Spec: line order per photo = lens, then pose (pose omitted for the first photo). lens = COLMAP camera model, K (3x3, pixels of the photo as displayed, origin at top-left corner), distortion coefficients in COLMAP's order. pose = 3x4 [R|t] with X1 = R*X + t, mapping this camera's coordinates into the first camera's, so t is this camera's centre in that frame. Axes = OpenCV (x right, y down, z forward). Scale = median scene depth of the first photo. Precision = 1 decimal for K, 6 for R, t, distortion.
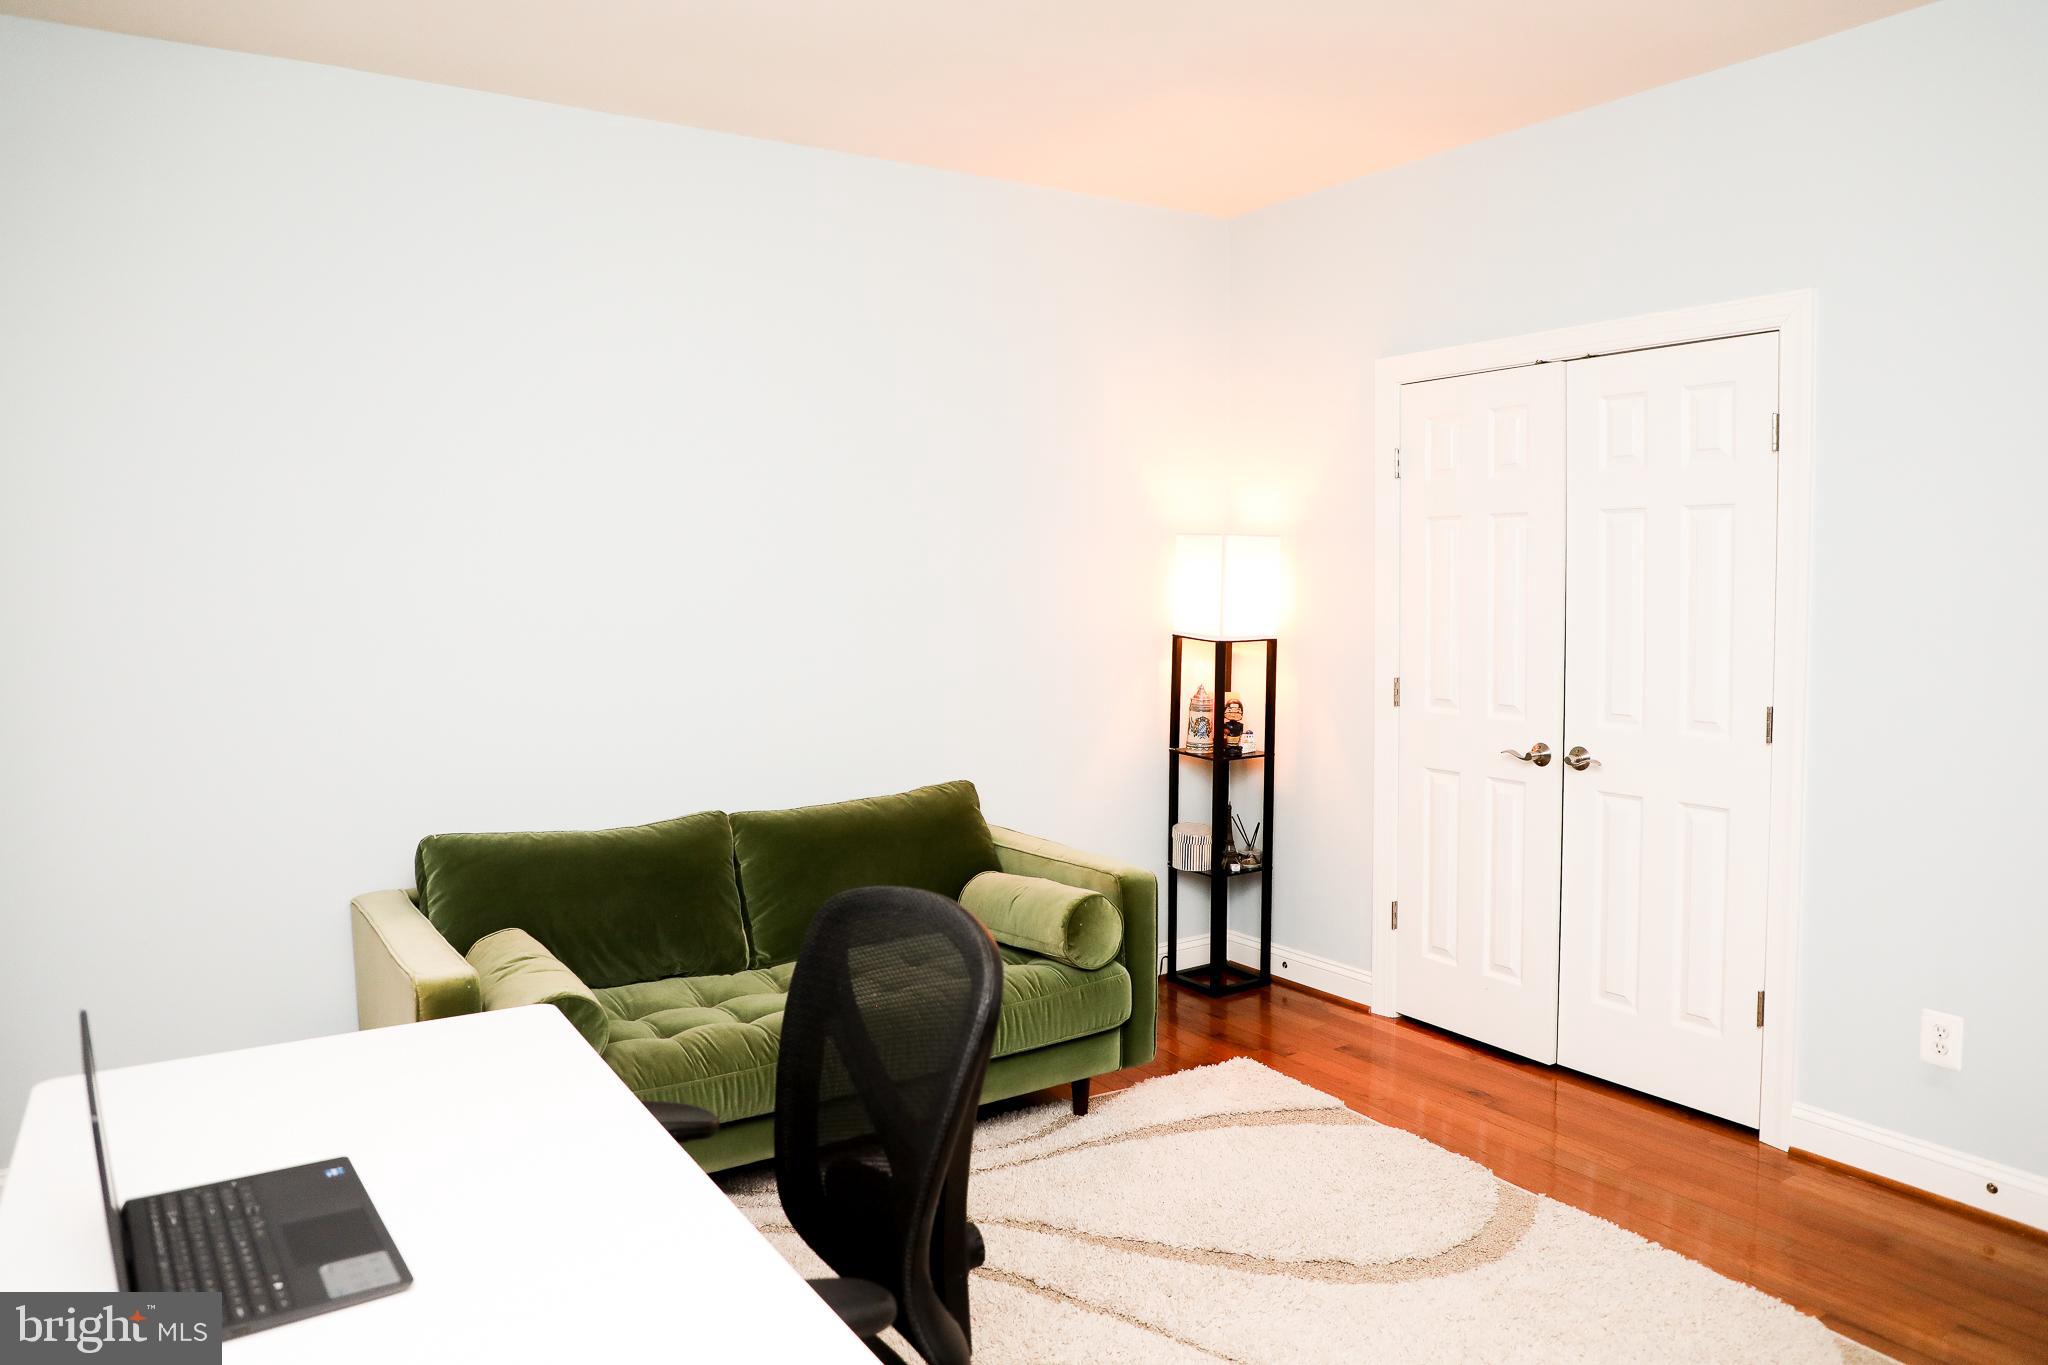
lens RADIAL K [[1384.5, 0, 1029.0], [0, 1384.5, 653.4], [0, 0, 1]] dist [-0.073231, 0.037102]
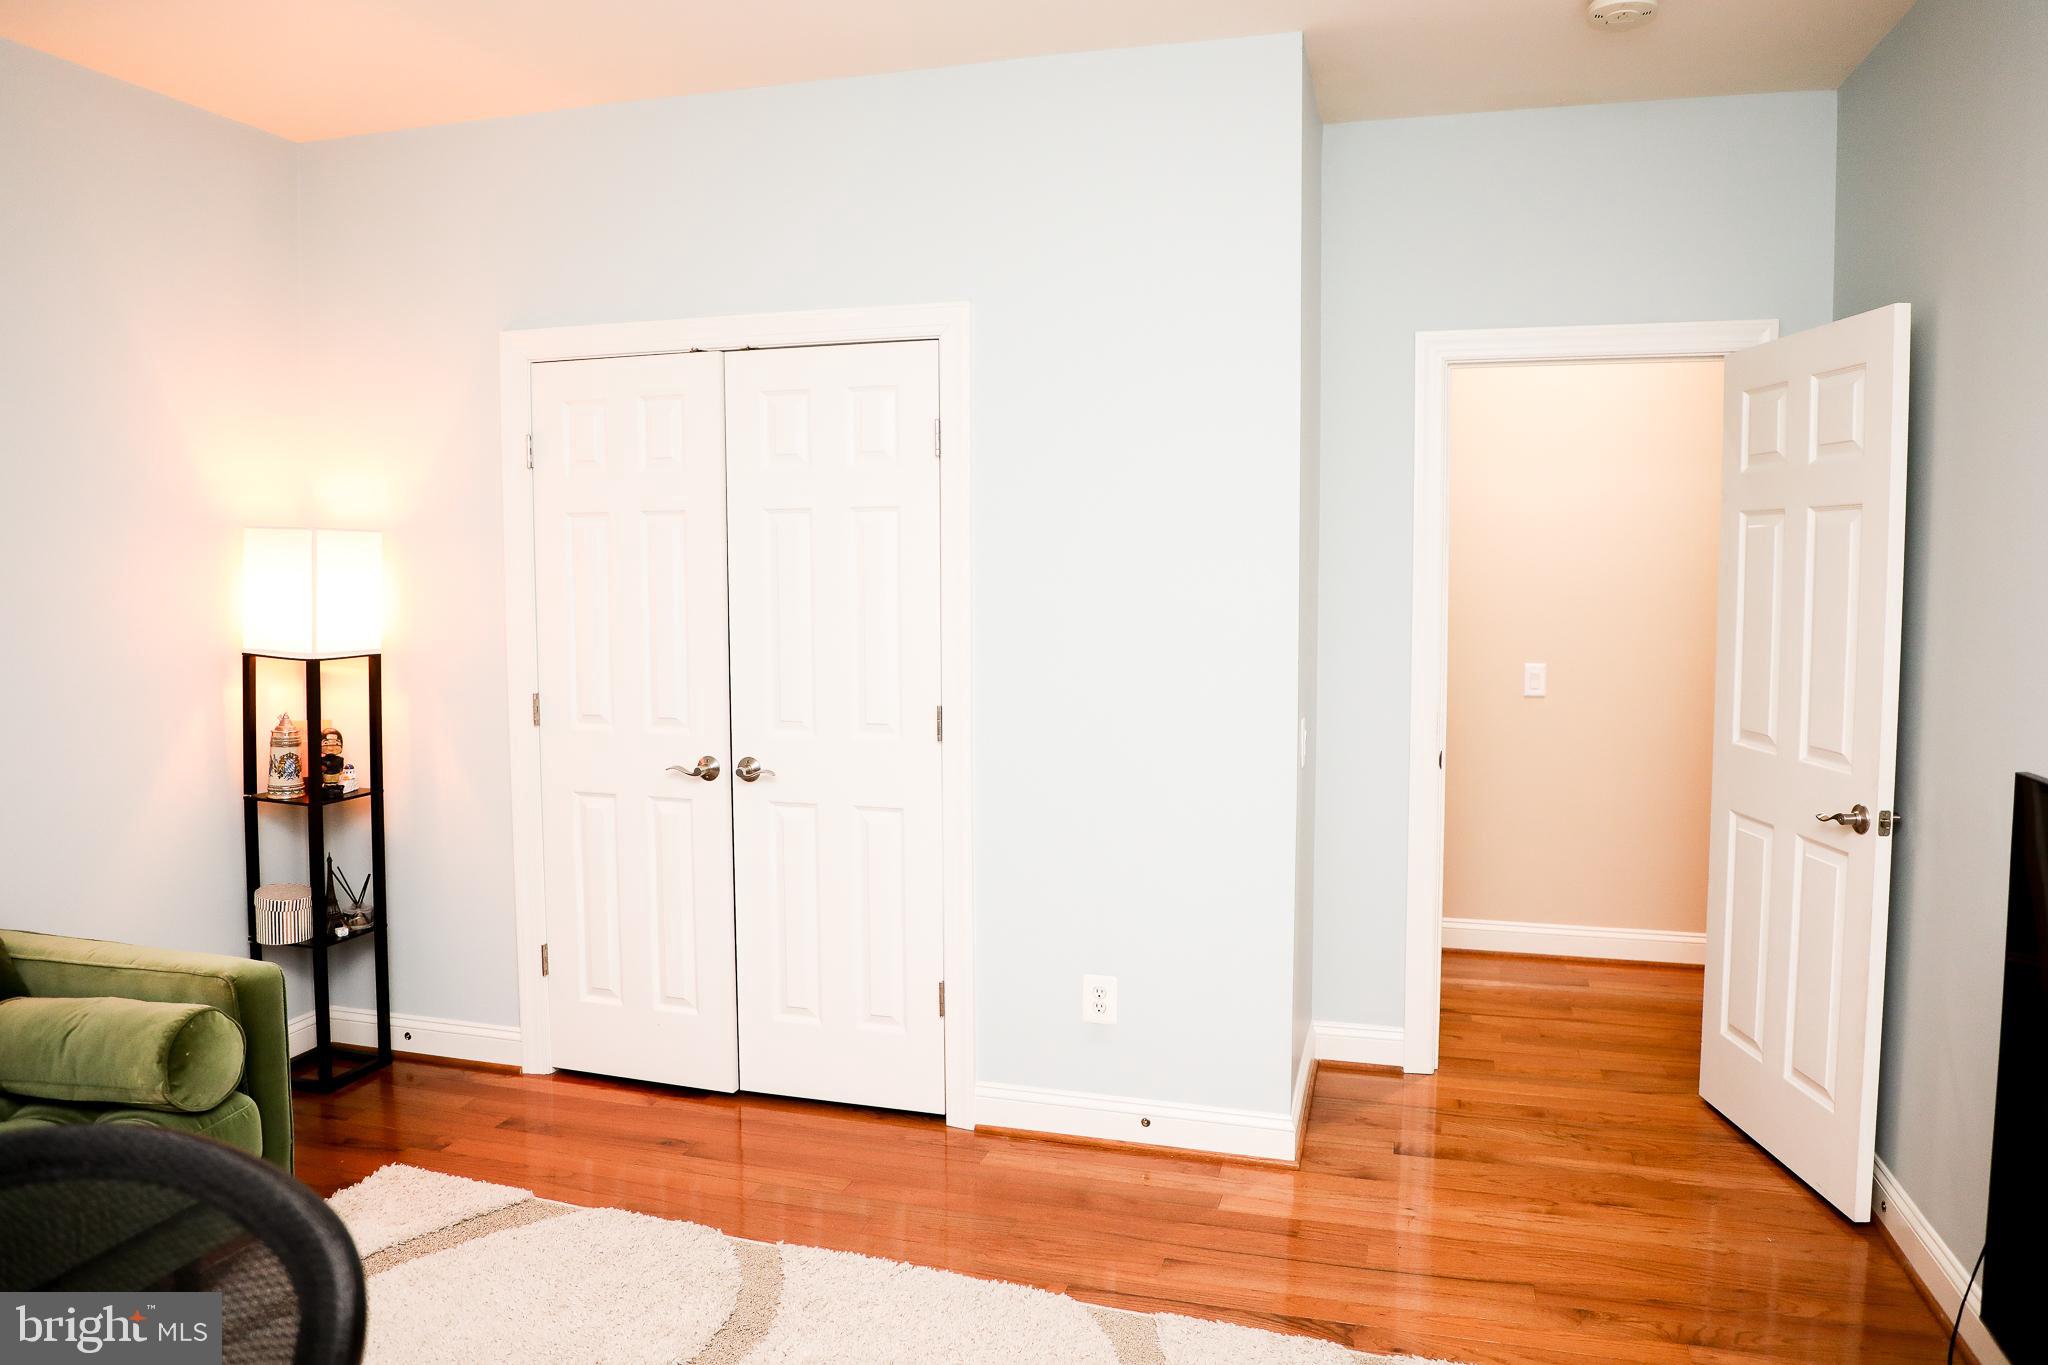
lens RADIAL K [[1384.5, 0, 1029.0], [0, 1384.5, 653.4], [0, 0, 1]] dist [-0.073231, 0.037102]
pose [[0.766417, -0.036389, 0.641312, -0.061792], [0.034780, 0.999280, 0.015137, -0.011665], [-0.641401, 0.010704, 0.767131, 0.131184]]
